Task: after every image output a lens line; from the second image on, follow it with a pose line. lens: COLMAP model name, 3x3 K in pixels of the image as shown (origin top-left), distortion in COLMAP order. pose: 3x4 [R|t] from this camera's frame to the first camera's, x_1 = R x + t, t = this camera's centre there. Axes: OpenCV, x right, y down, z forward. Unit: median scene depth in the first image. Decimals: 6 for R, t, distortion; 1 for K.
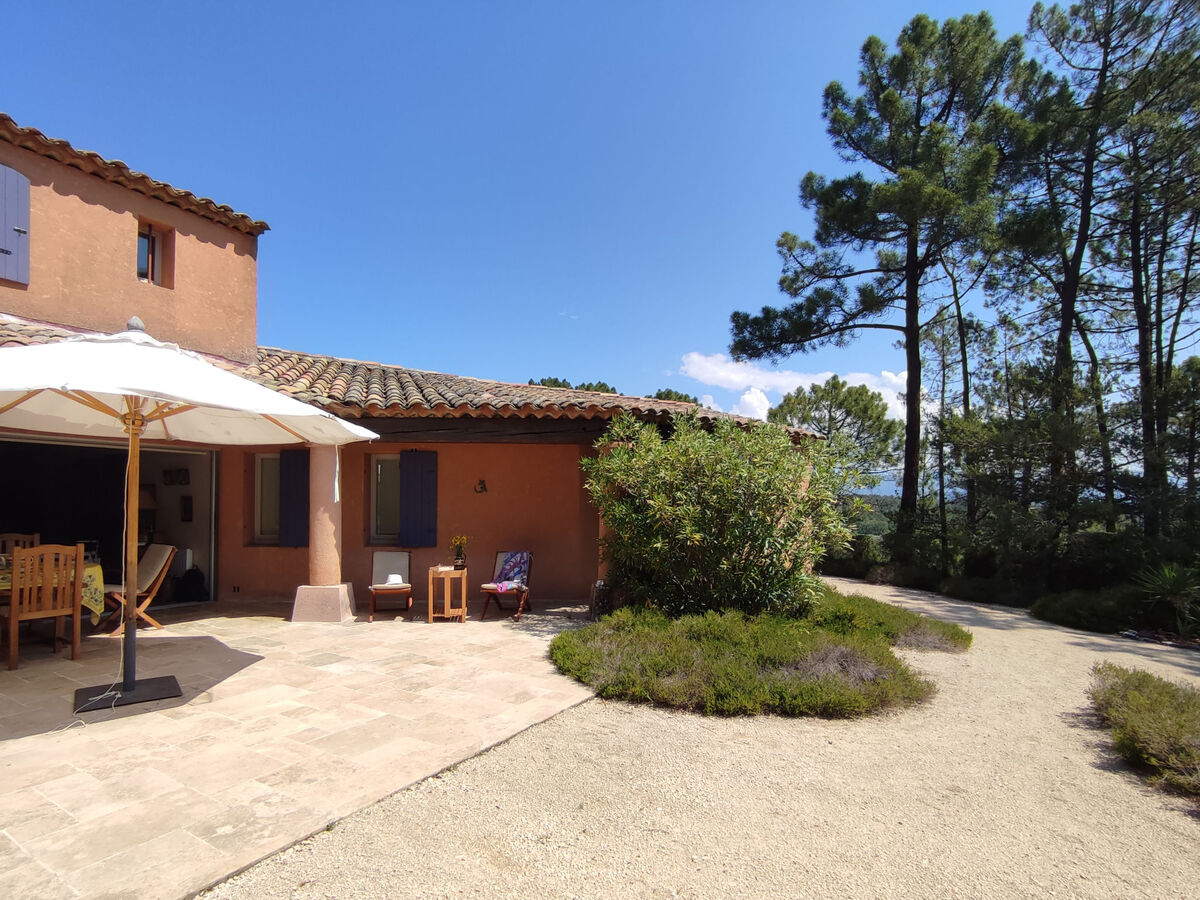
lens RADIAL K [[861.0, 0, 601.6], [0, 861.0, 465.5], [0, 0, 1]] dist [-0.003564, -0.002829]
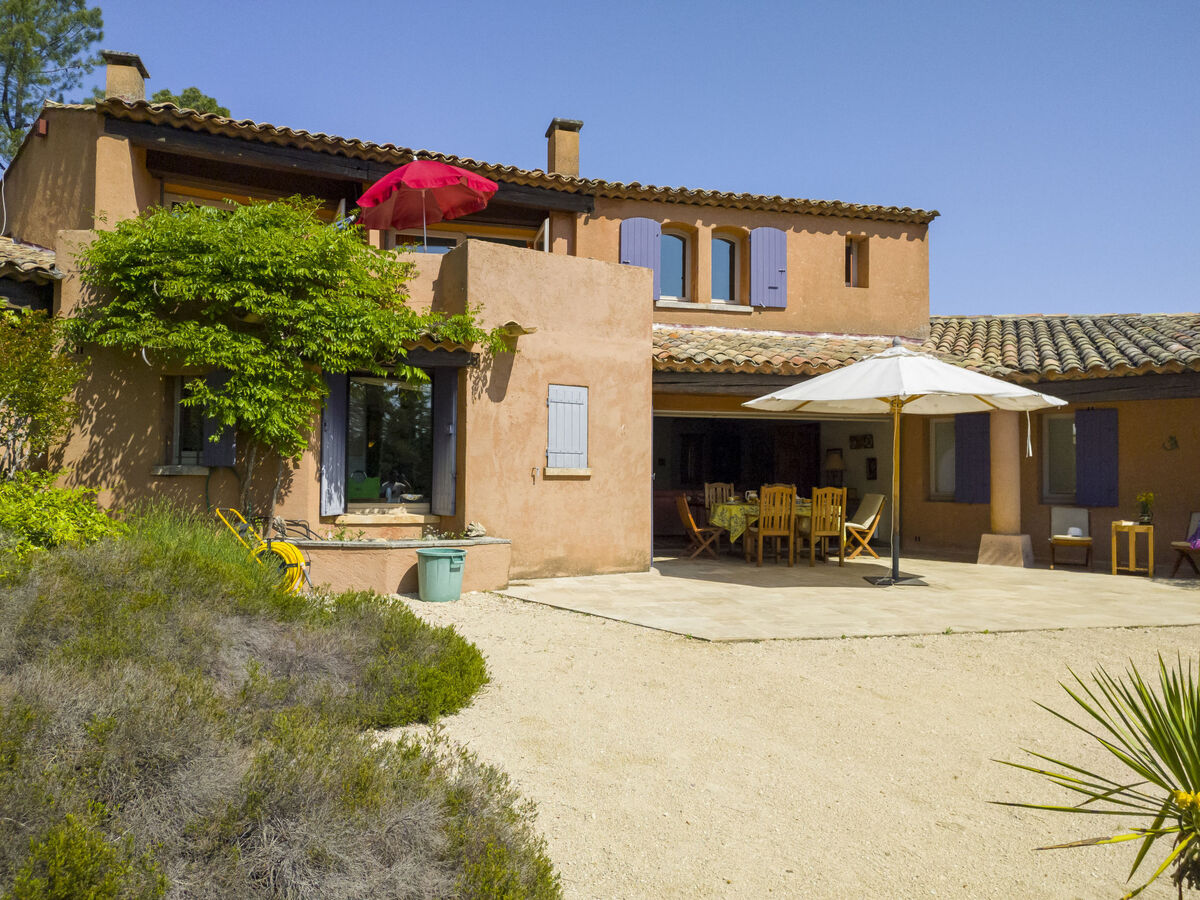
lens RADIAL K [[861.0, 0, 601.6], [0, 861.0, 465.5], [0, 0, 1]] dist [-0.003564, -0.002829]
pose [[0.746648, -0.007610, -0.665176, 0.029840], [0.036008, 0.998931, 0.028991, -0.001841], [0.664244, -0.045598, 0.746124, -0.174282]]
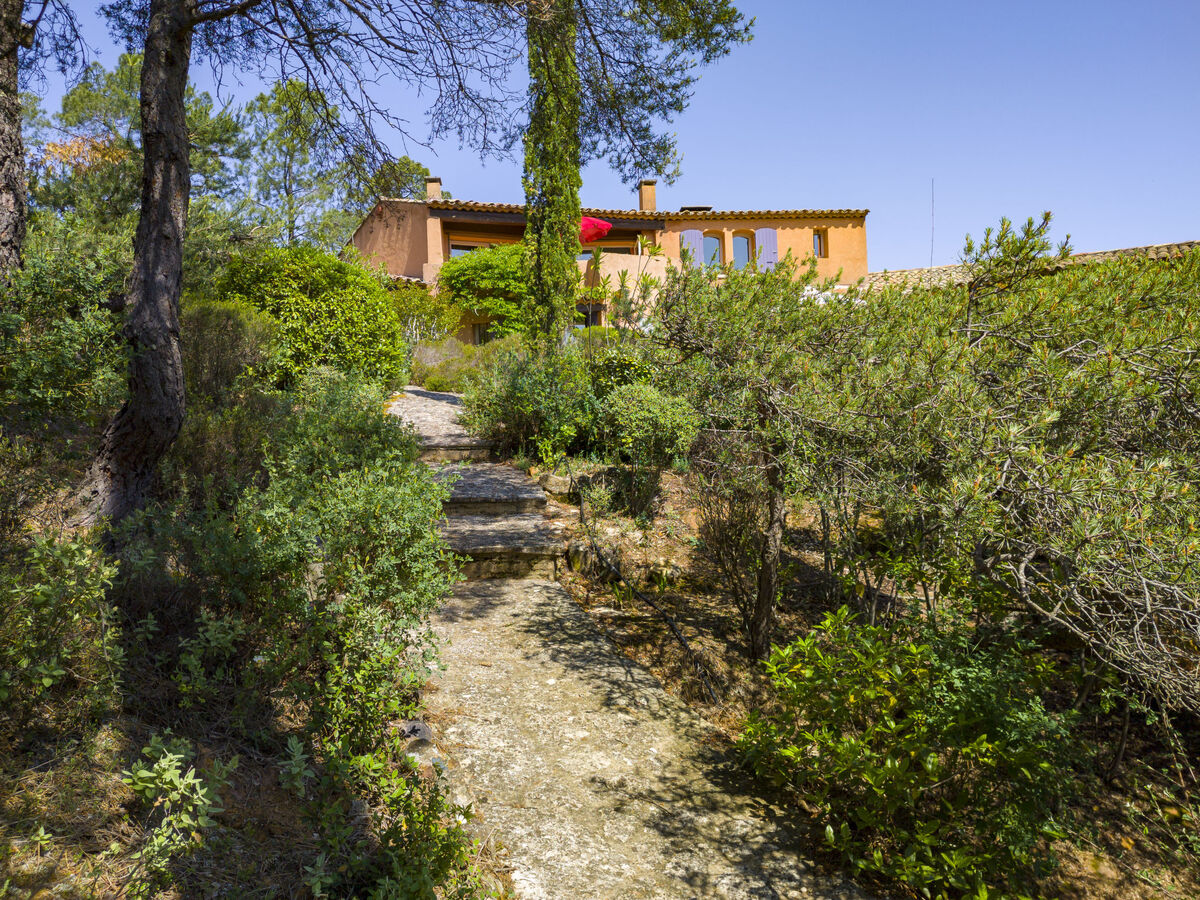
lens RADIAL K [[861.0, 0, 601.6], [0, 861.0, 465.5], [0, 0, 1]] dist [-0.003564, -0.002829]
pose [[0.637124, -0.028772, -0.770224, 0.914312], [0.086656, 0.995641, 0.034489, 0.219788], [0.765874, -0.088718, 0.636840, -0.947805]]
